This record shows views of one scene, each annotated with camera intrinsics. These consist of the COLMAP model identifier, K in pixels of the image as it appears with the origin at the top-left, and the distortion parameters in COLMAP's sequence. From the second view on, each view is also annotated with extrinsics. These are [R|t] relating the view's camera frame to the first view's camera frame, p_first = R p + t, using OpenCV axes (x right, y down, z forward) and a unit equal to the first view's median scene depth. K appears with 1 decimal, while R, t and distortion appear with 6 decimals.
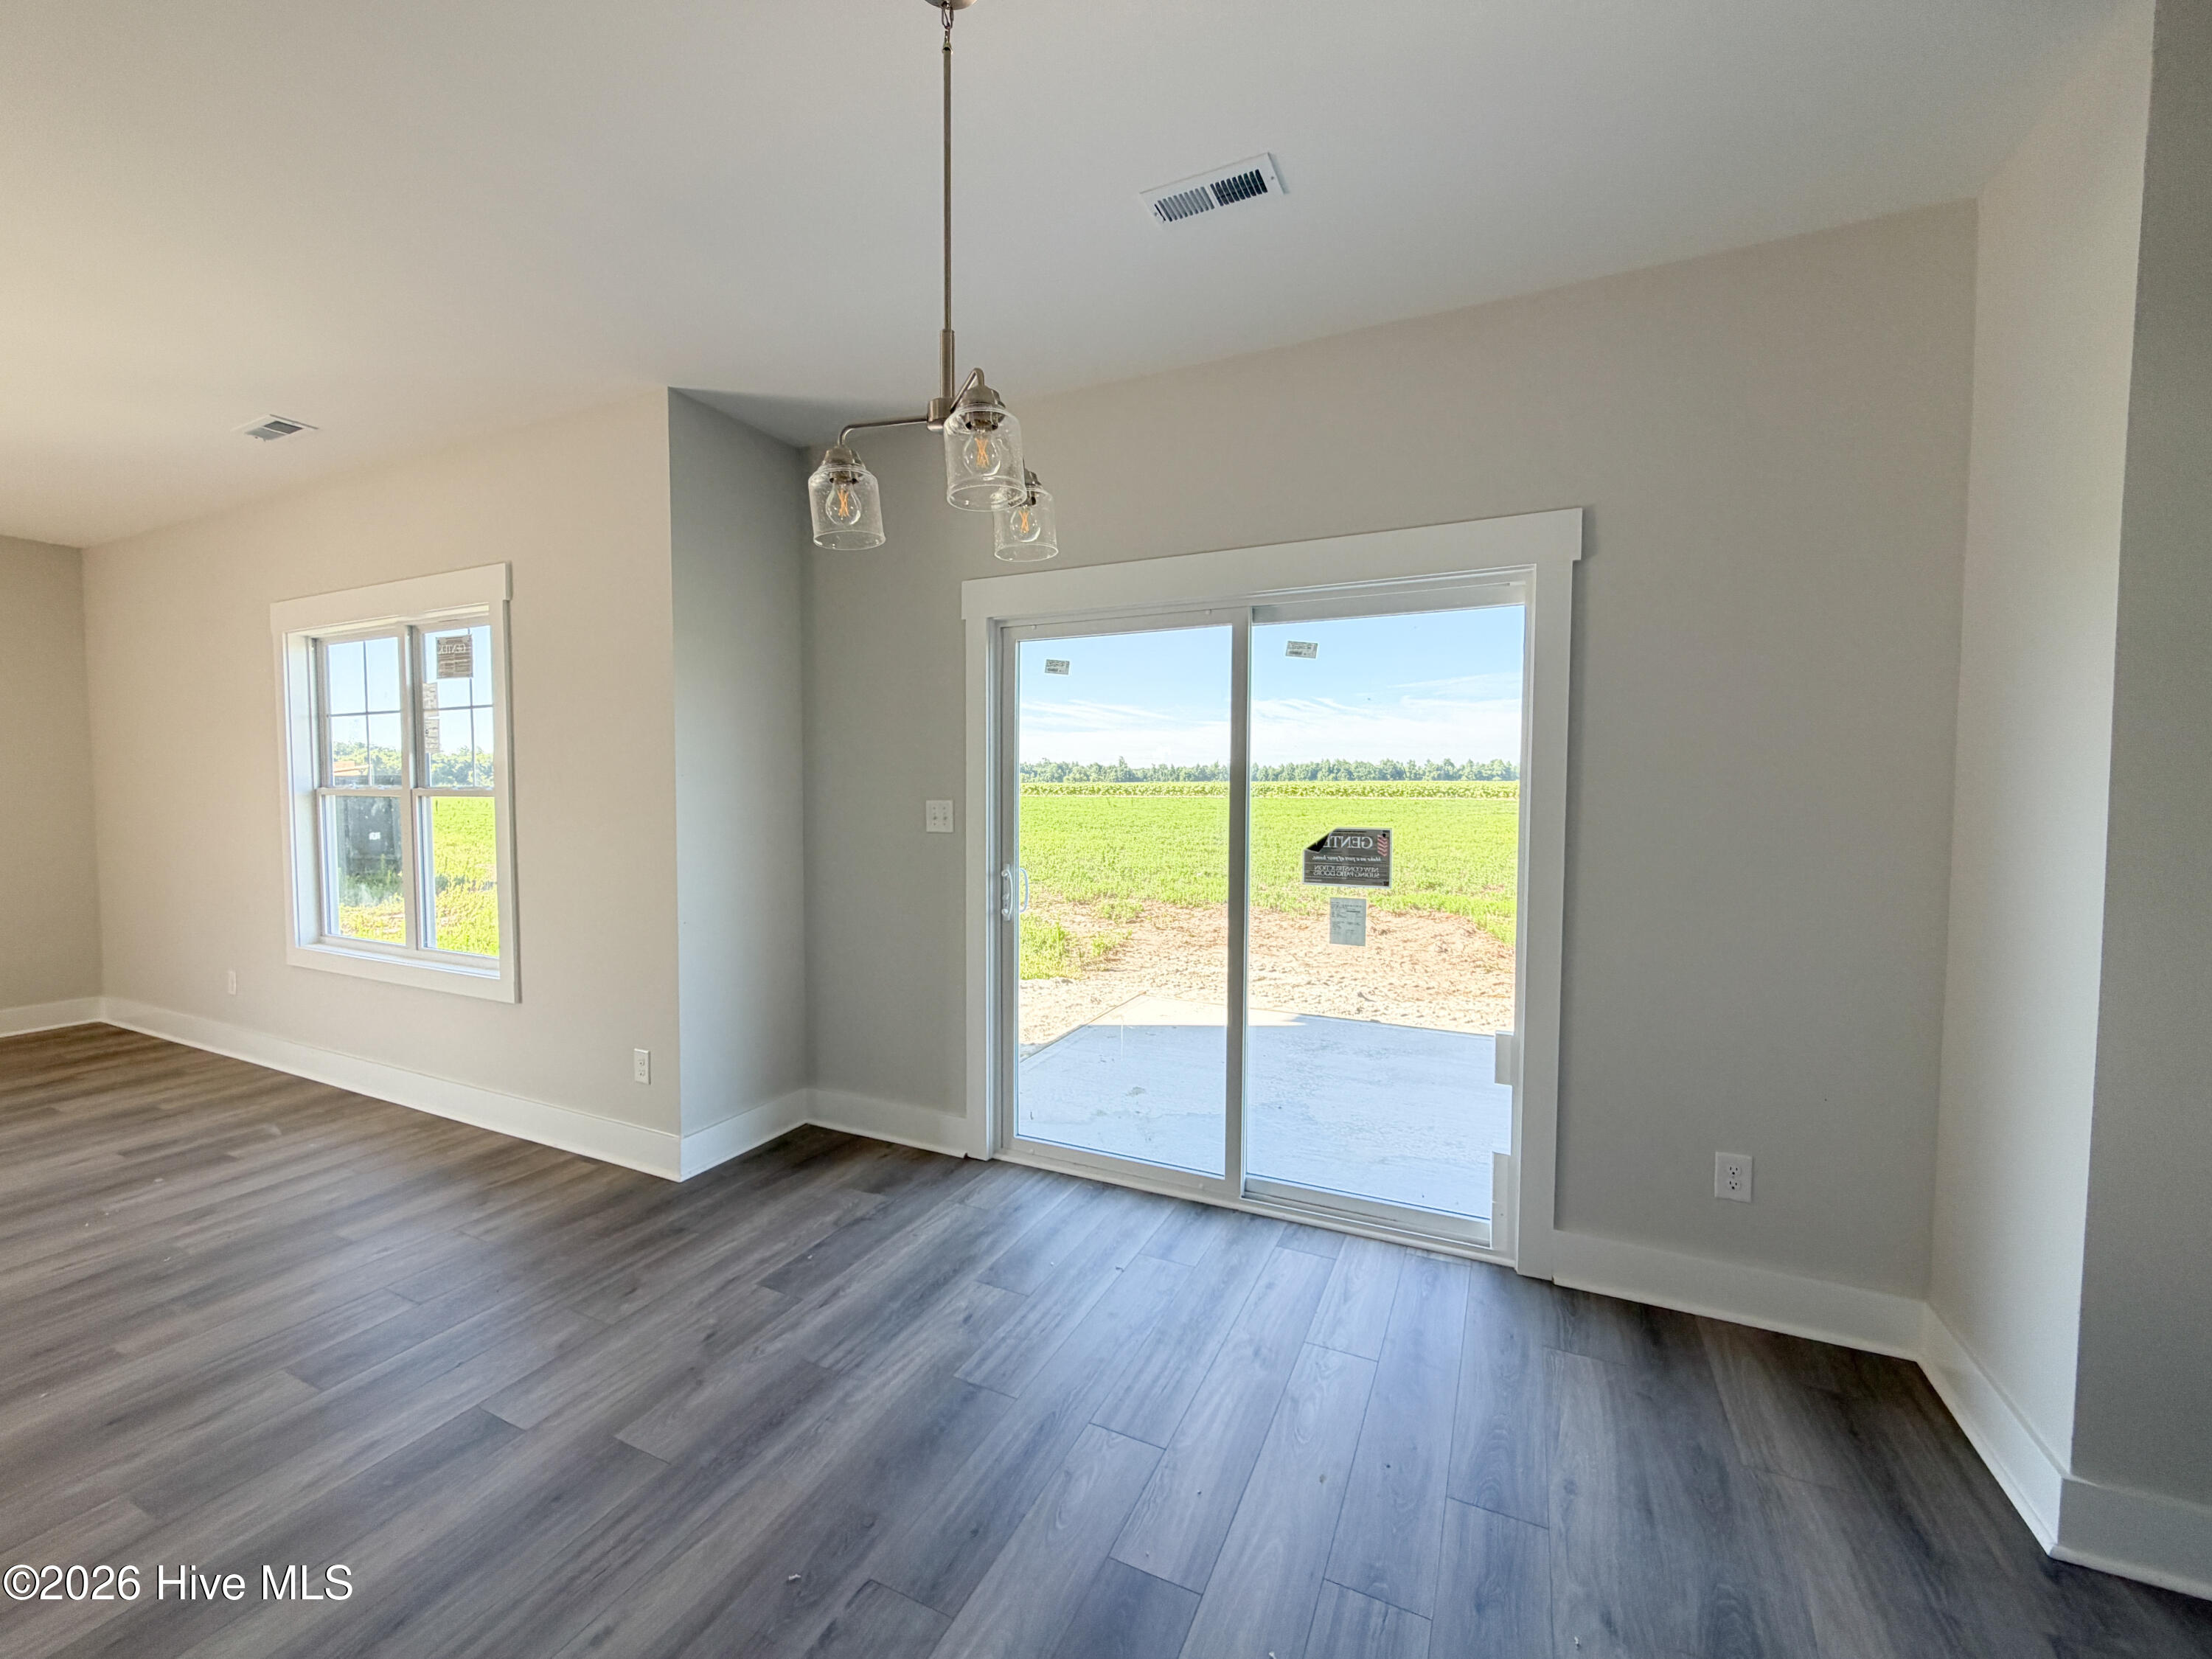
lens RADIAL K [[888.8, 0, 1096.4], [0, 888.8, 826.7], [0, 0, 1]] dist [0.002308, 0.000369]
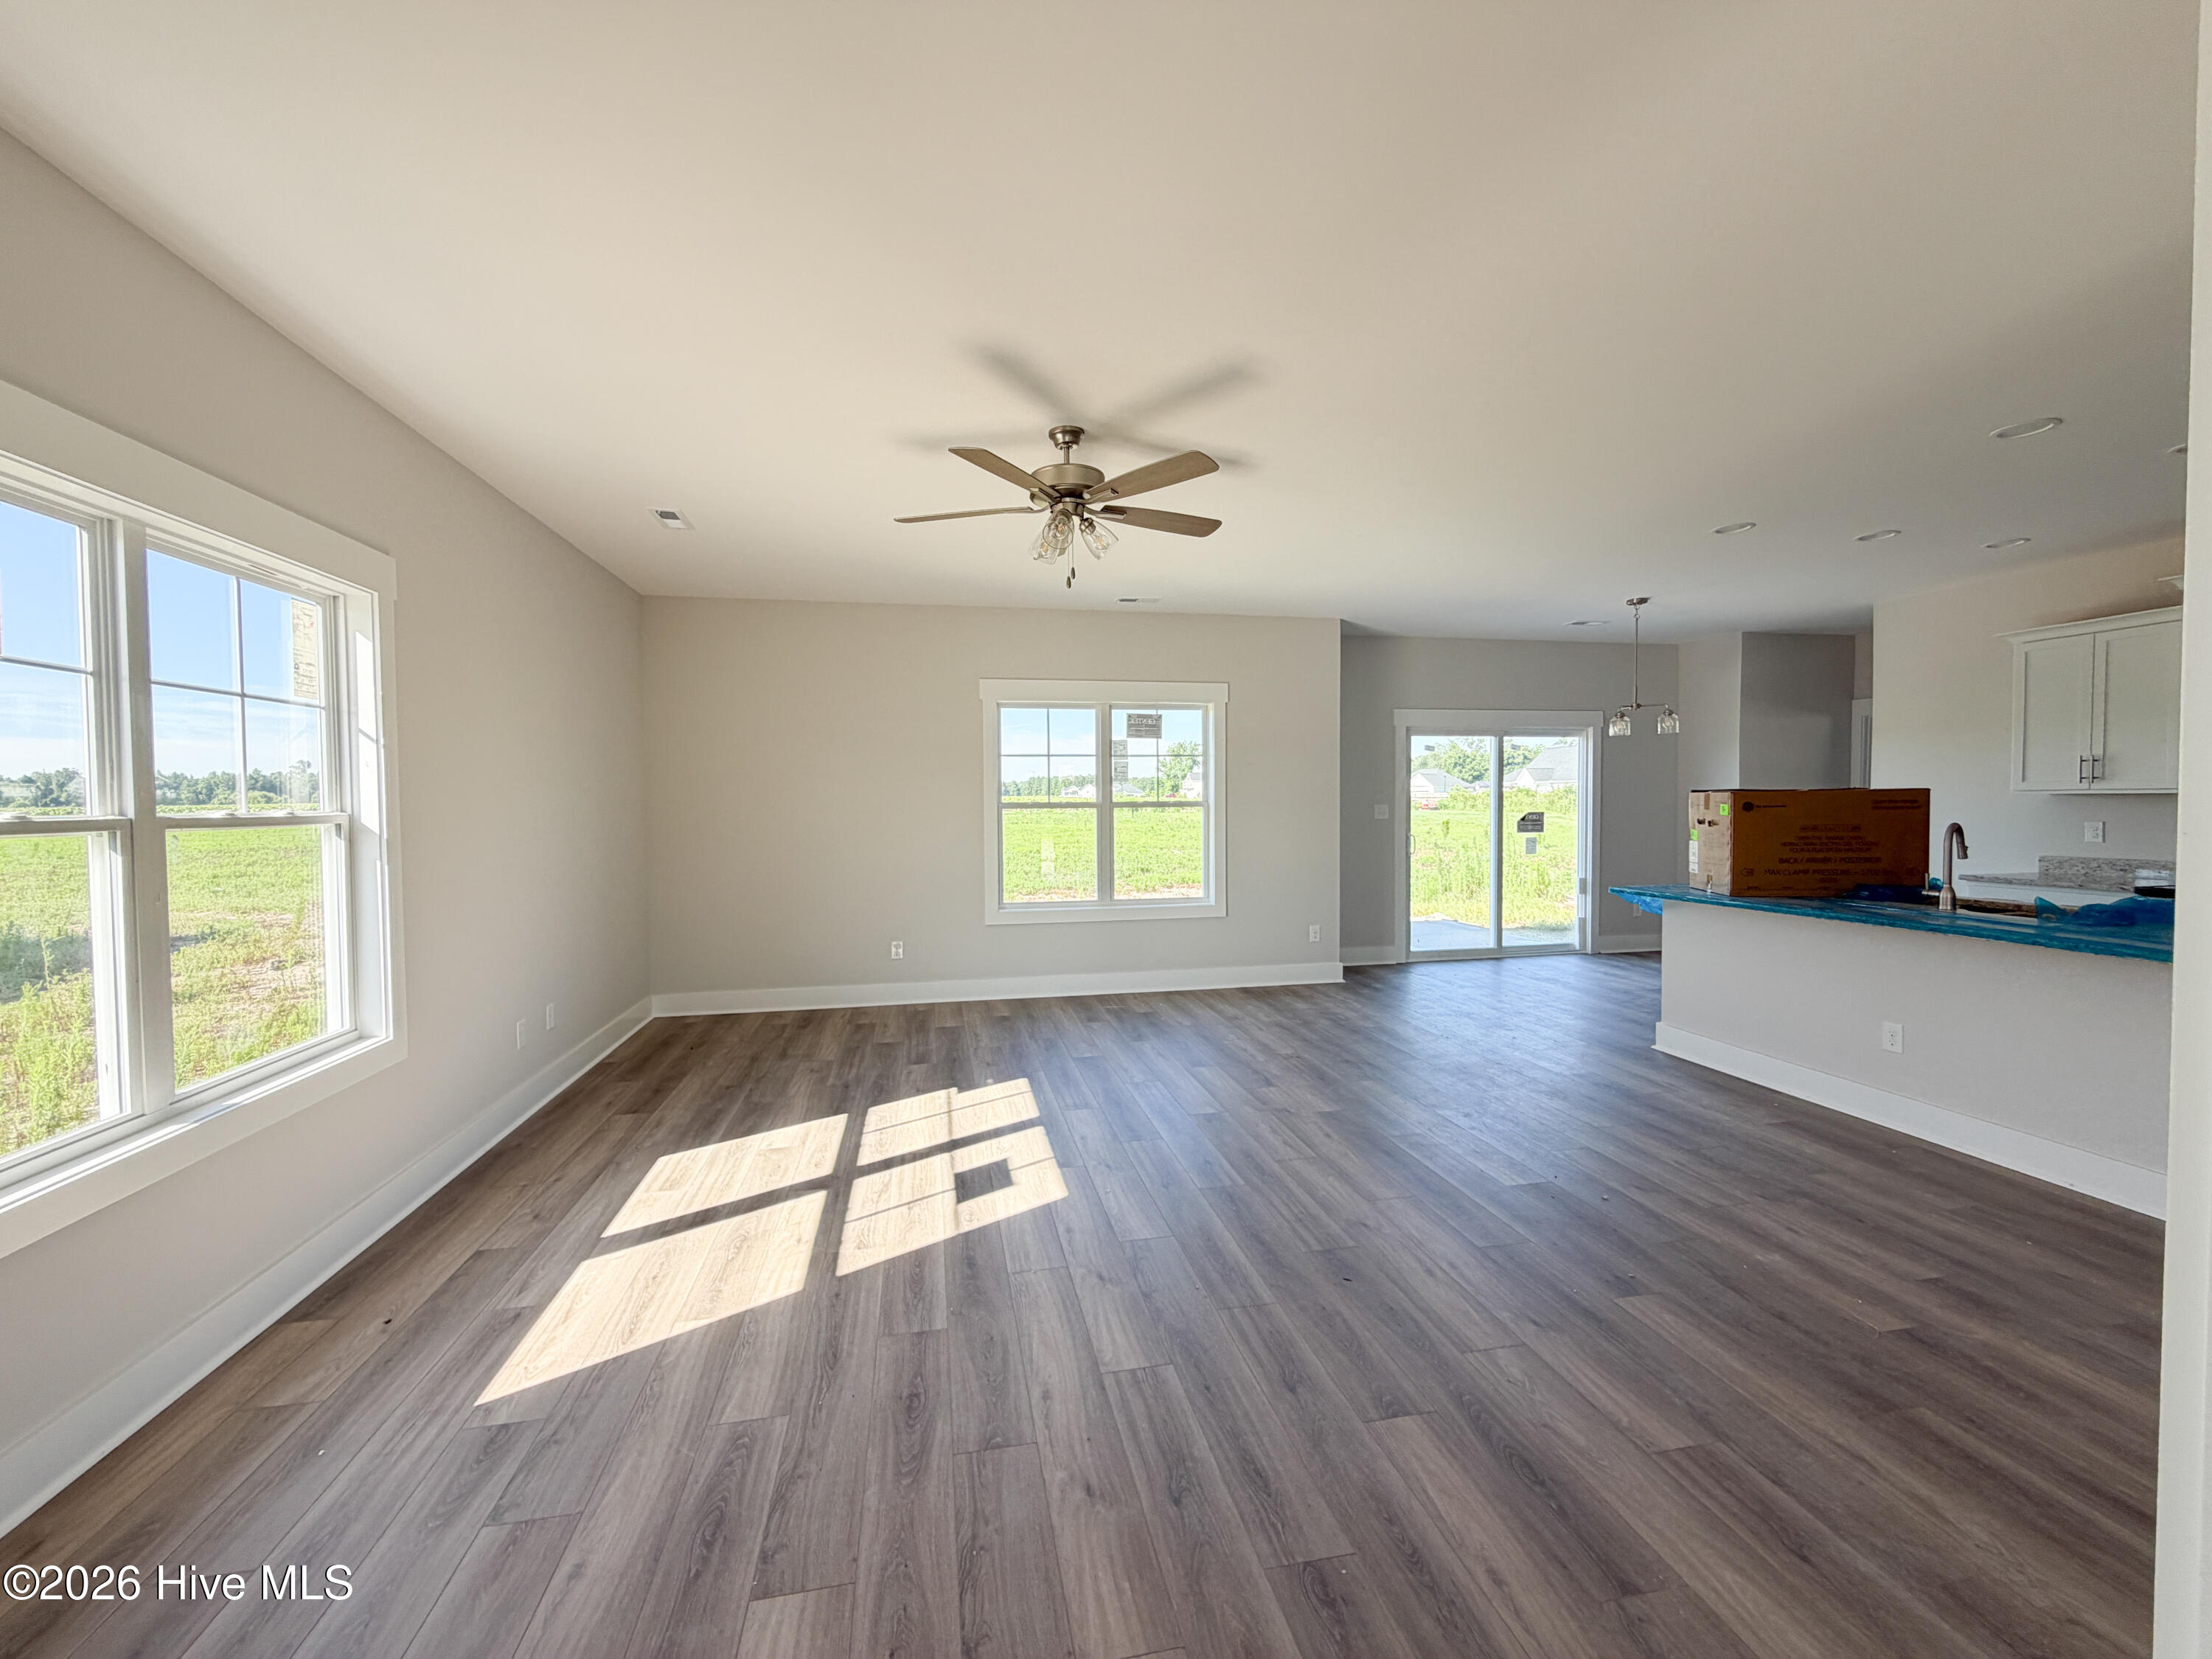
lens RADIAL K [[898.2, 0, 1102.1], [0, 898.2, 817.0], [0, 0, 1]] dist [0.001395, 0.000041]
pose [[0.801402, -0.020253, 0.597783, -2.440264], [0.037793, 0.999144, -0.016815, 0.013780], [-0.596931, 0.036068, 0.801482, -0.440346]]
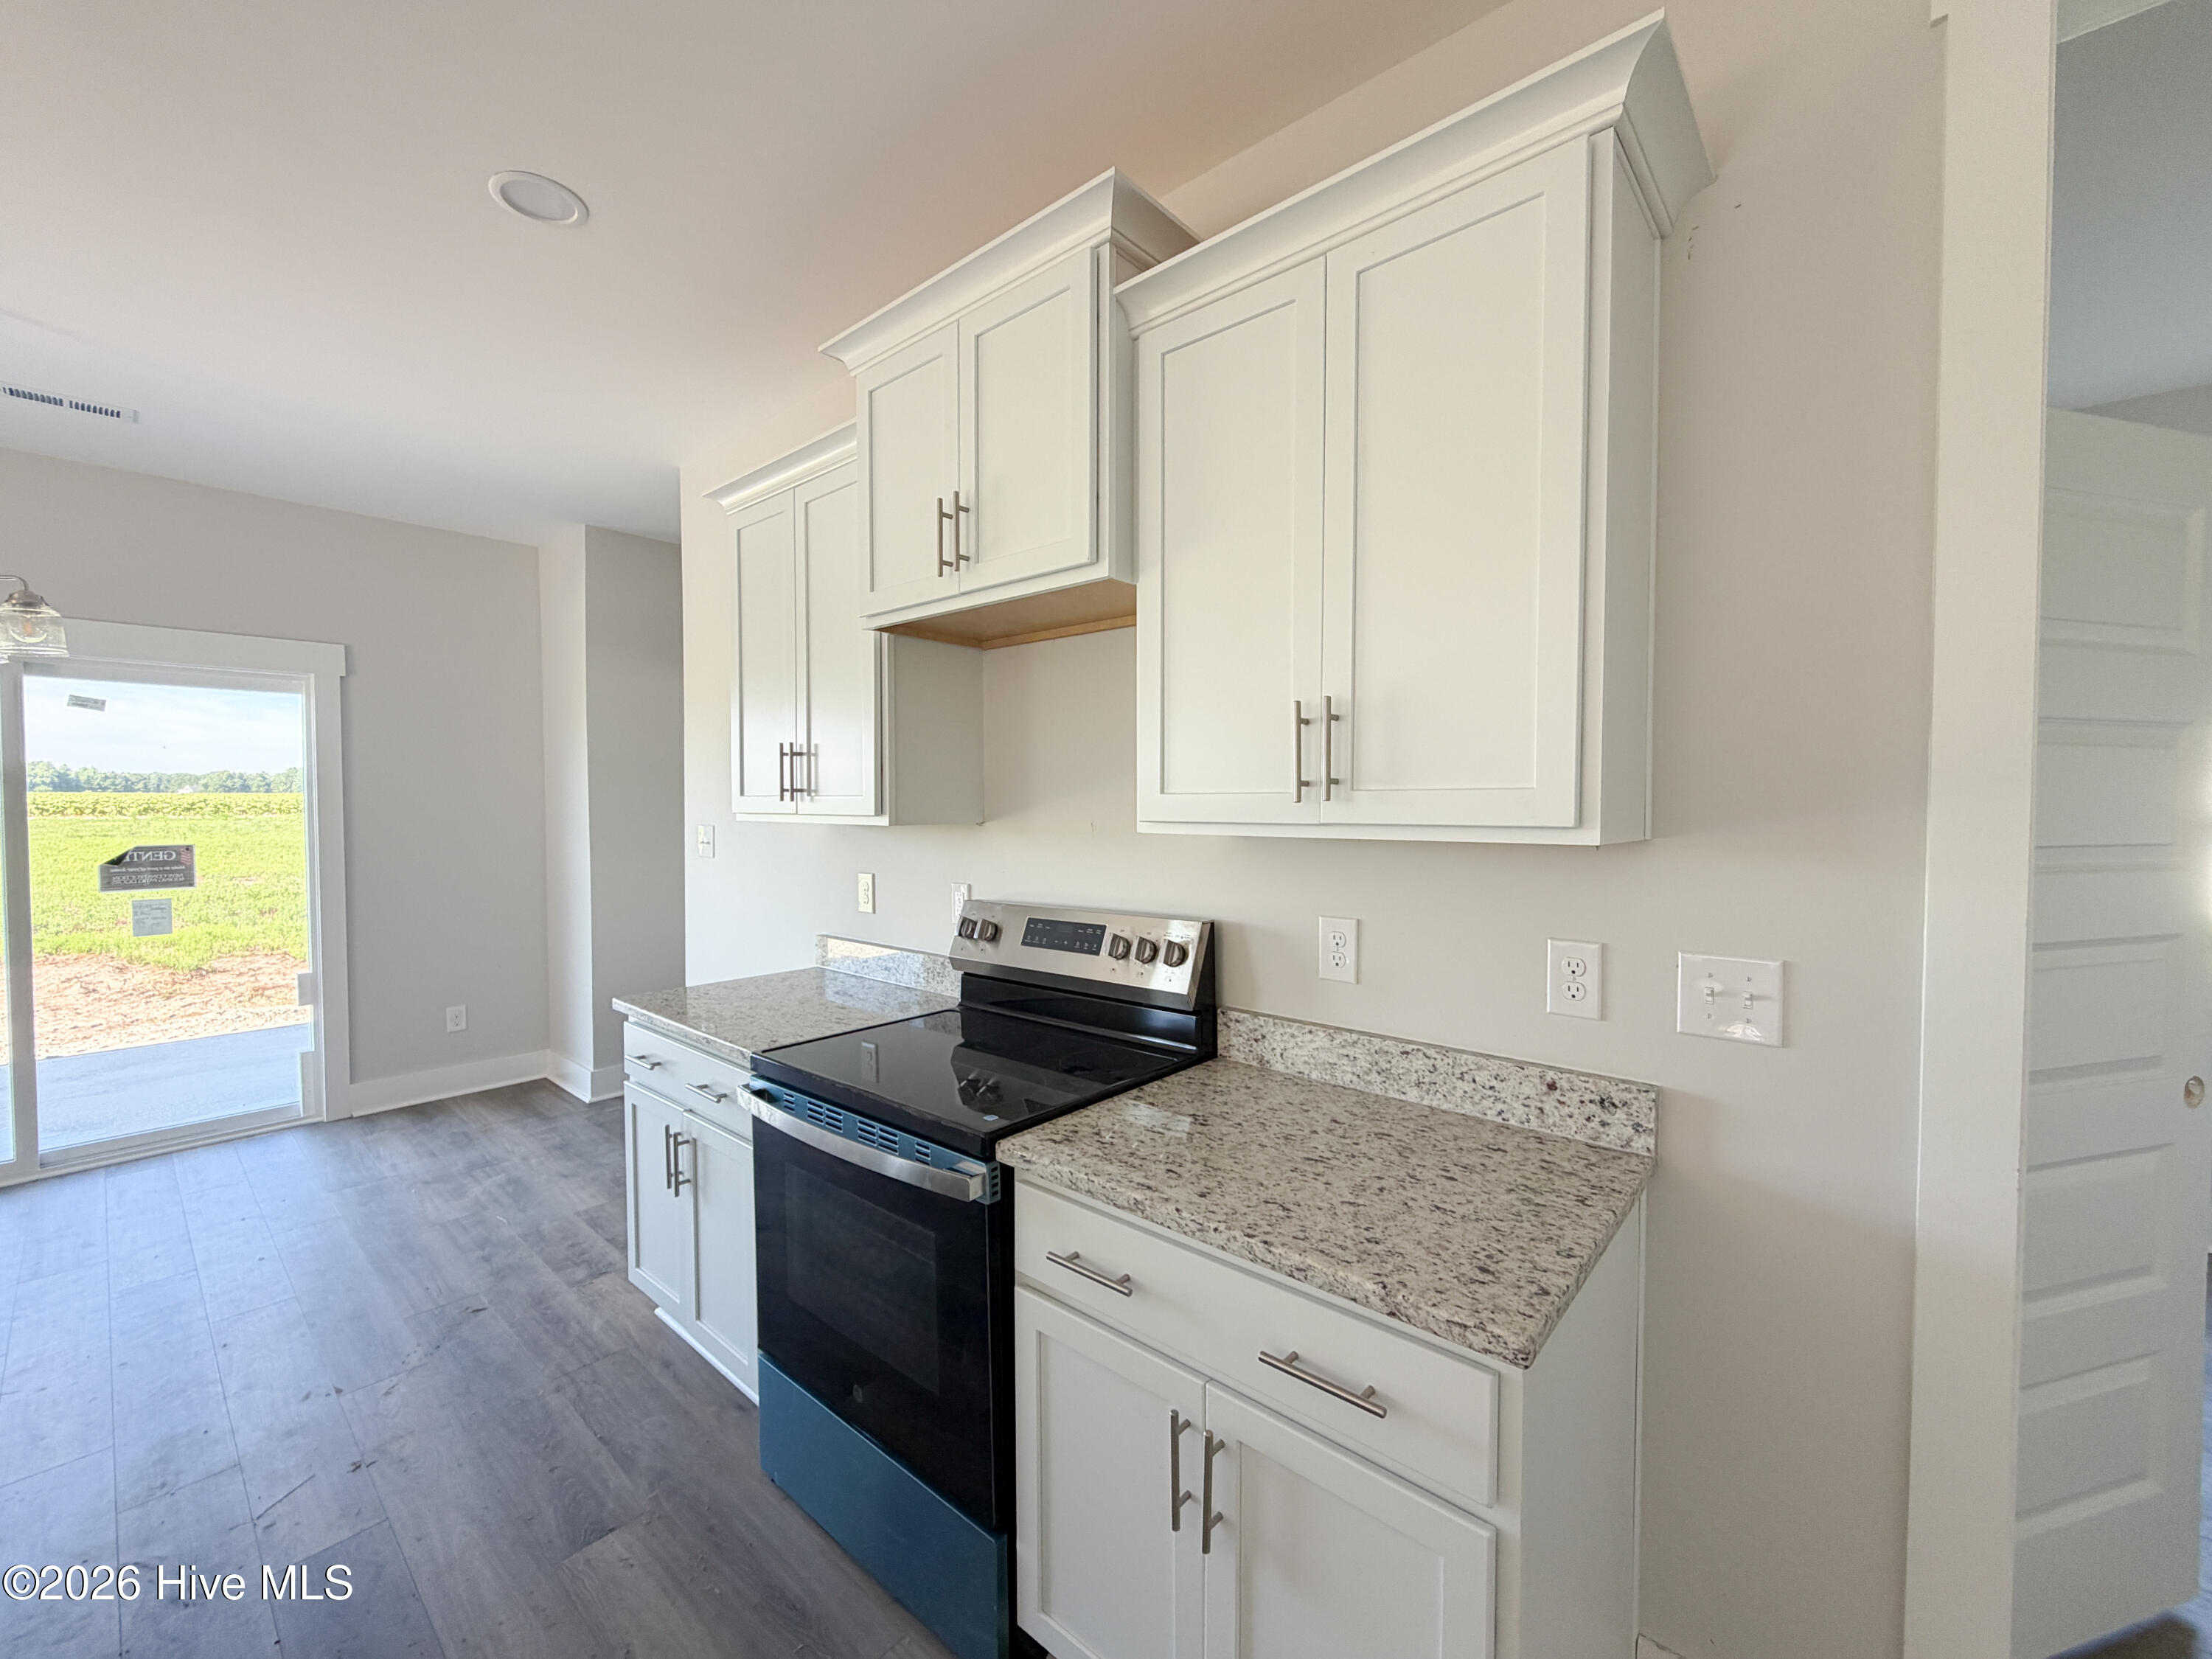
lens RADIAL K [[894.6, 0, 1105.0], [0, 894.6, 833.4], [0, 0, 1]] dist [-0.000130, -0.000247]
pose [[0.270660, -0.036567, 0.961980, -0.585576], [0.043744, 0.998713, 0.025656, 0.011704], [-0.961681, 0.035137, 0.271911, -0.688795]]
